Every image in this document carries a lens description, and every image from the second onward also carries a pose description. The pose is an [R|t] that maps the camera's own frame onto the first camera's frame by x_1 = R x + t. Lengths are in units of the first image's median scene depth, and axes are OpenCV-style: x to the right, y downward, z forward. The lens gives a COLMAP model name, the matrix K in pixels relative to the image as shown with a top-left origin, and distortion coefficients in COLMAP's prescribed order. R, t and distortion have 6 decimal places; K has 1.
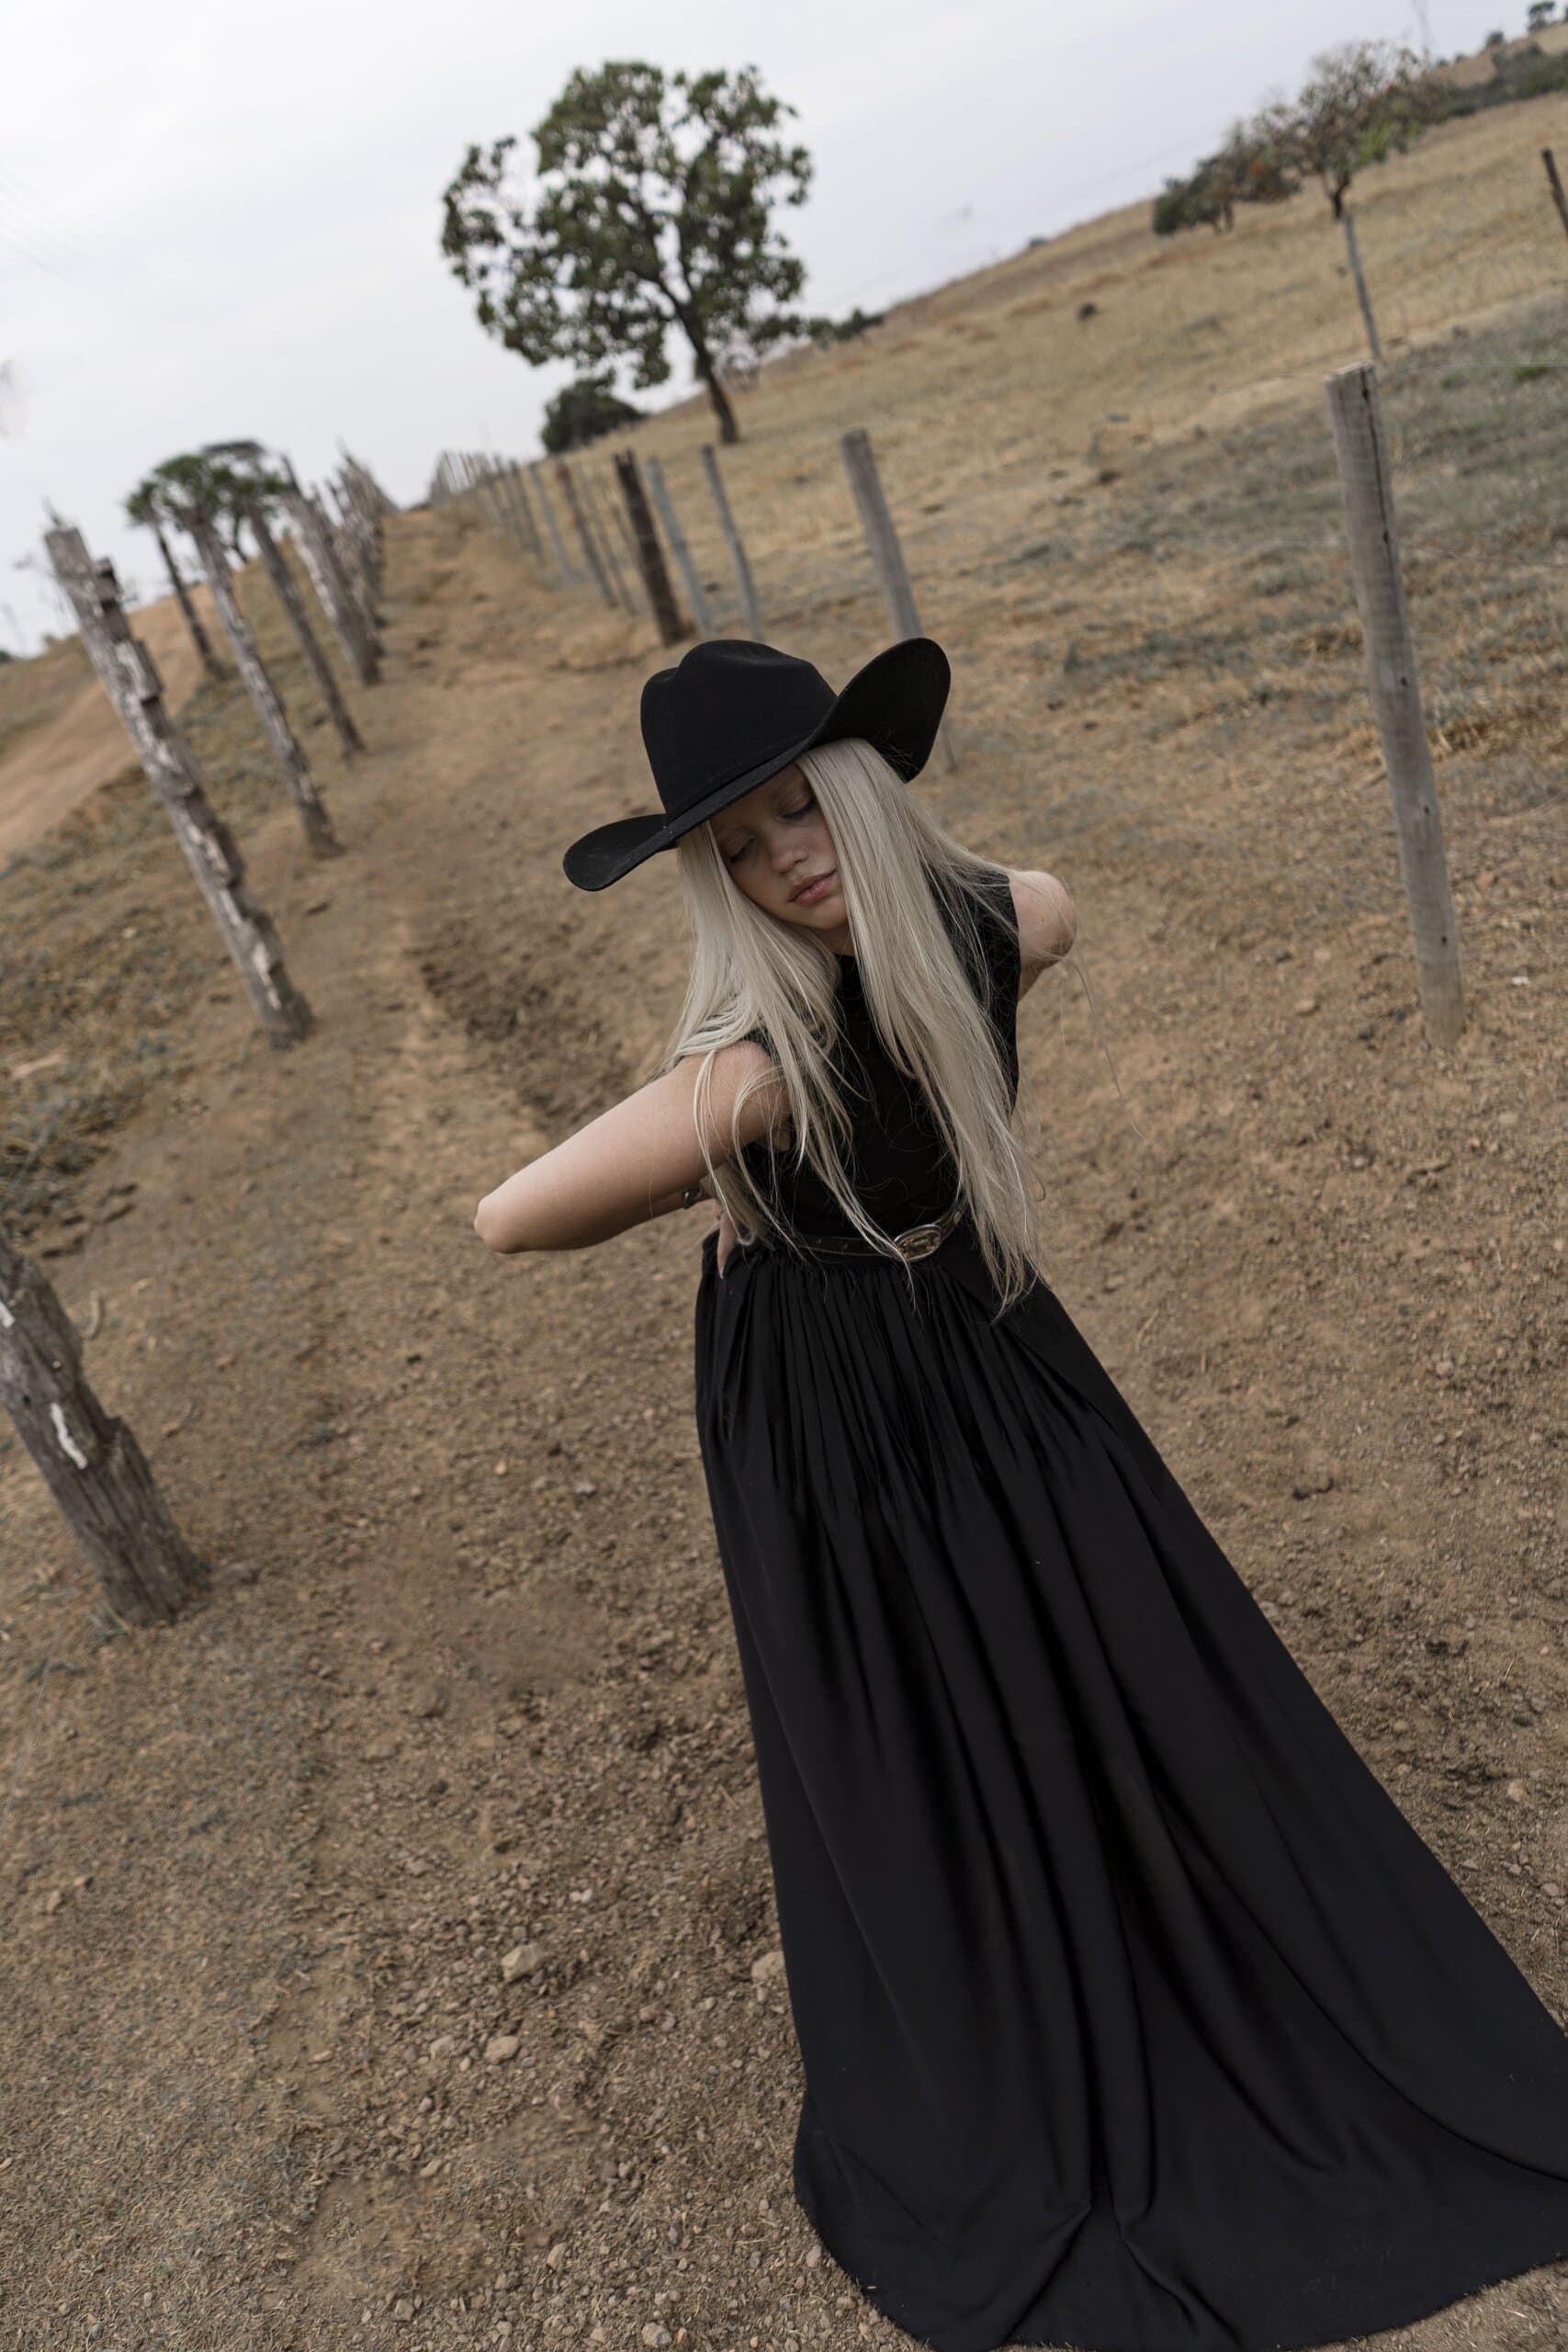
lens RADIAL K [[1814.5, 0, 796.0], [0, 1814.5, 1195.3], [0, 0, 1]] dist [-0.006178, -0.034701]
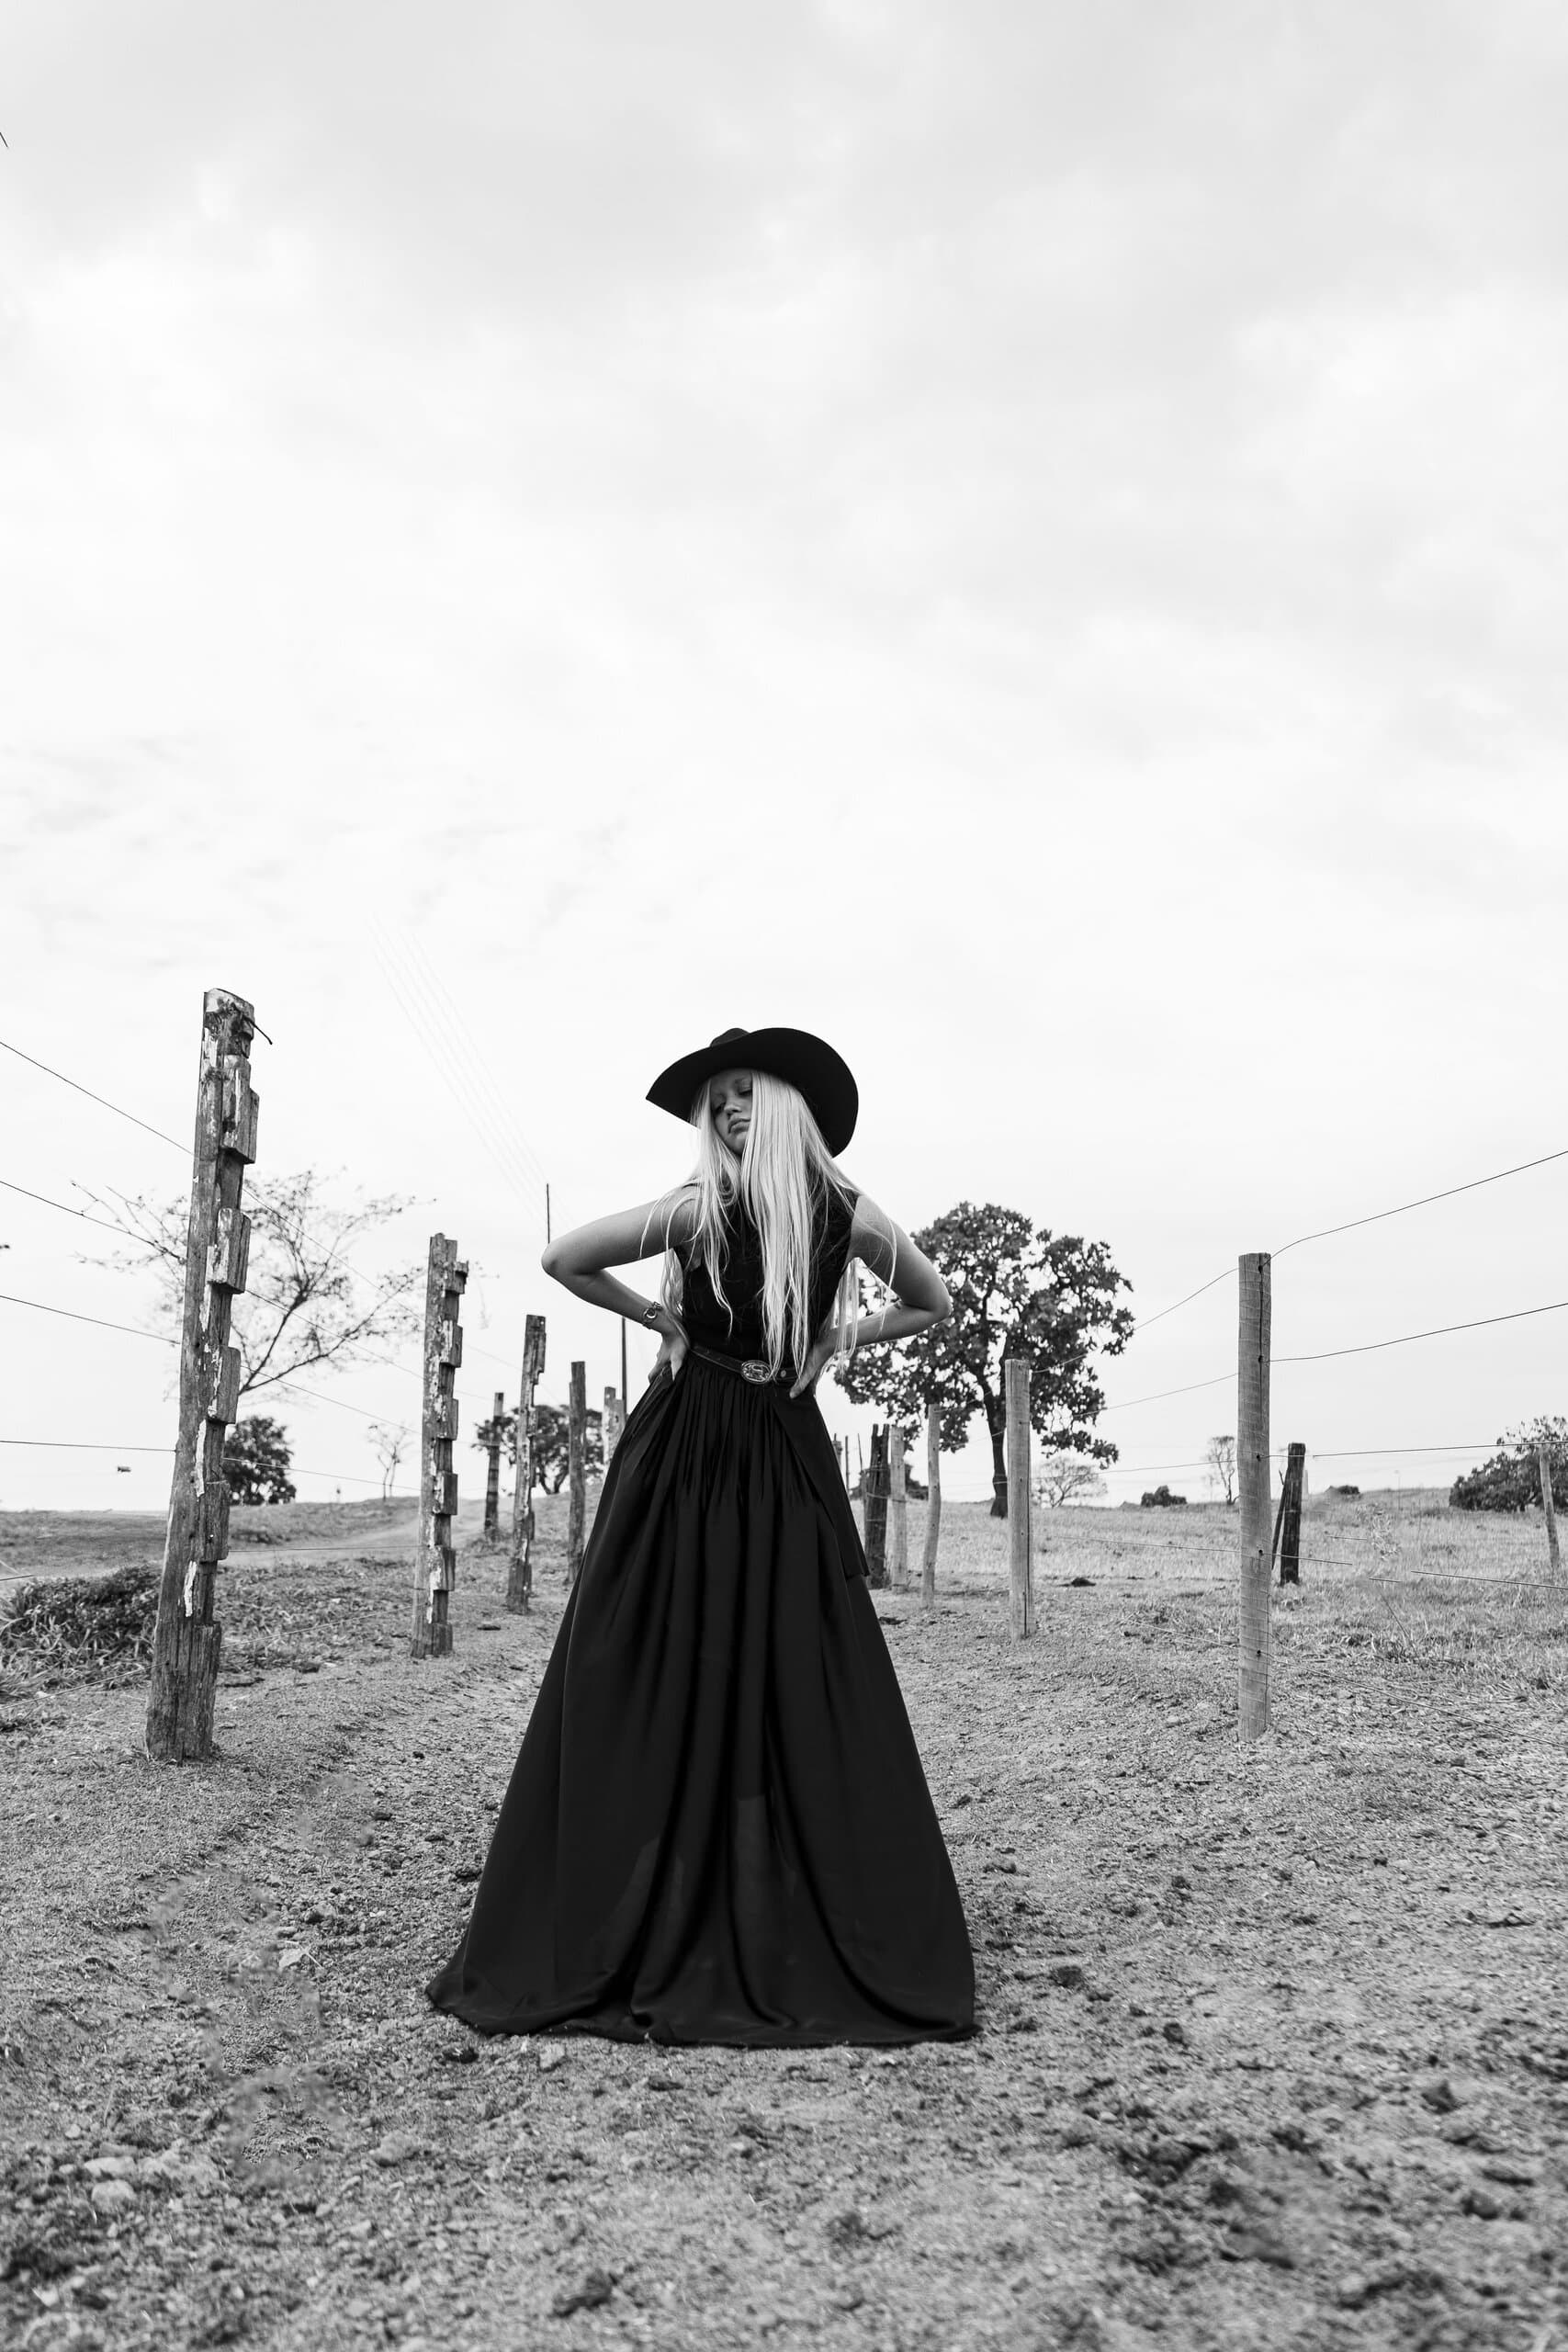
lens RADIAL K [[1814.5, 0, 796.0], [0, 1814.5, 1195.3], [0, 0, 1]] dist [-0.006178, -0.034701]
pose [[0.938048, 0.276452, -0.208901, 0.026038], [-0.345848, 0.784101, -0.515339, 0.046899], [0.021333, 0.555661, 0.831135, -0.034955]]
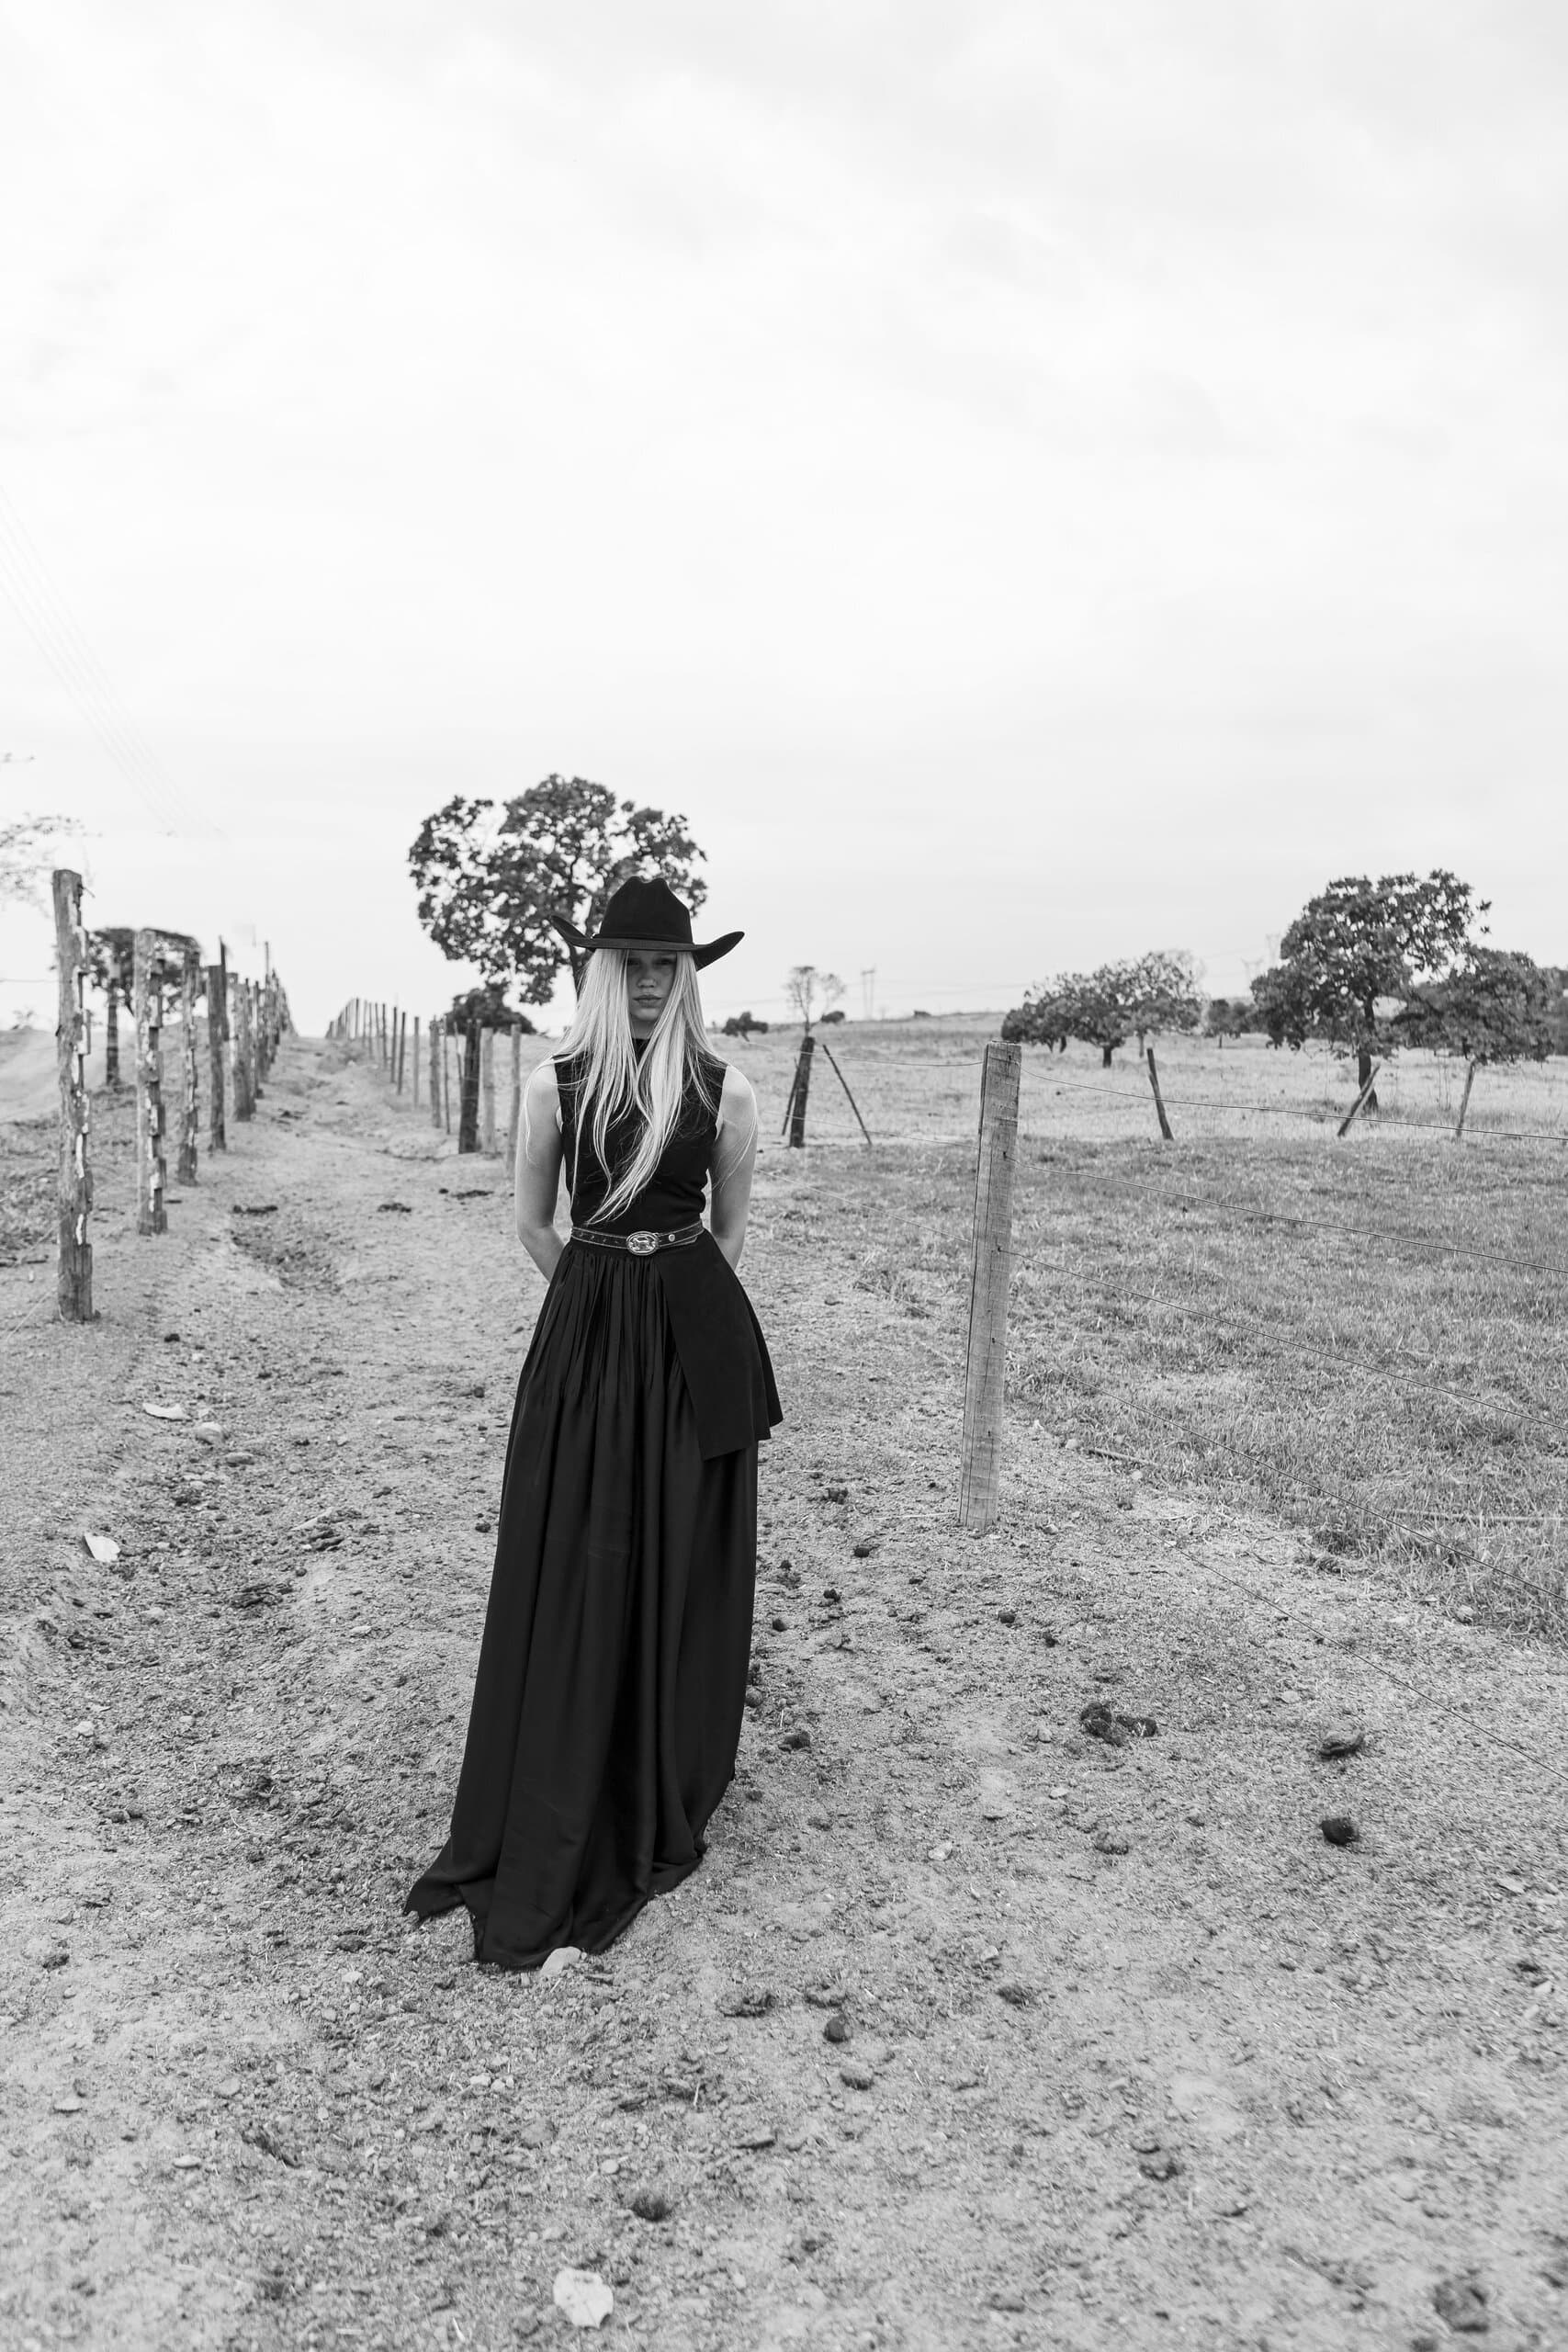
lens RADIAL K [[1814.5, 0, 796.0], [0, 1814.5, 1195.3], [0, 0, 1]] dist [-0.006178, -0.034701]
pose [[0.946746, 0.311837, 0.080182, 0.033223], [-0.264377, 0.895023, -0.359220, 0.075054], [-0.183783, 0.318892, 0.929802, -0.158064]]
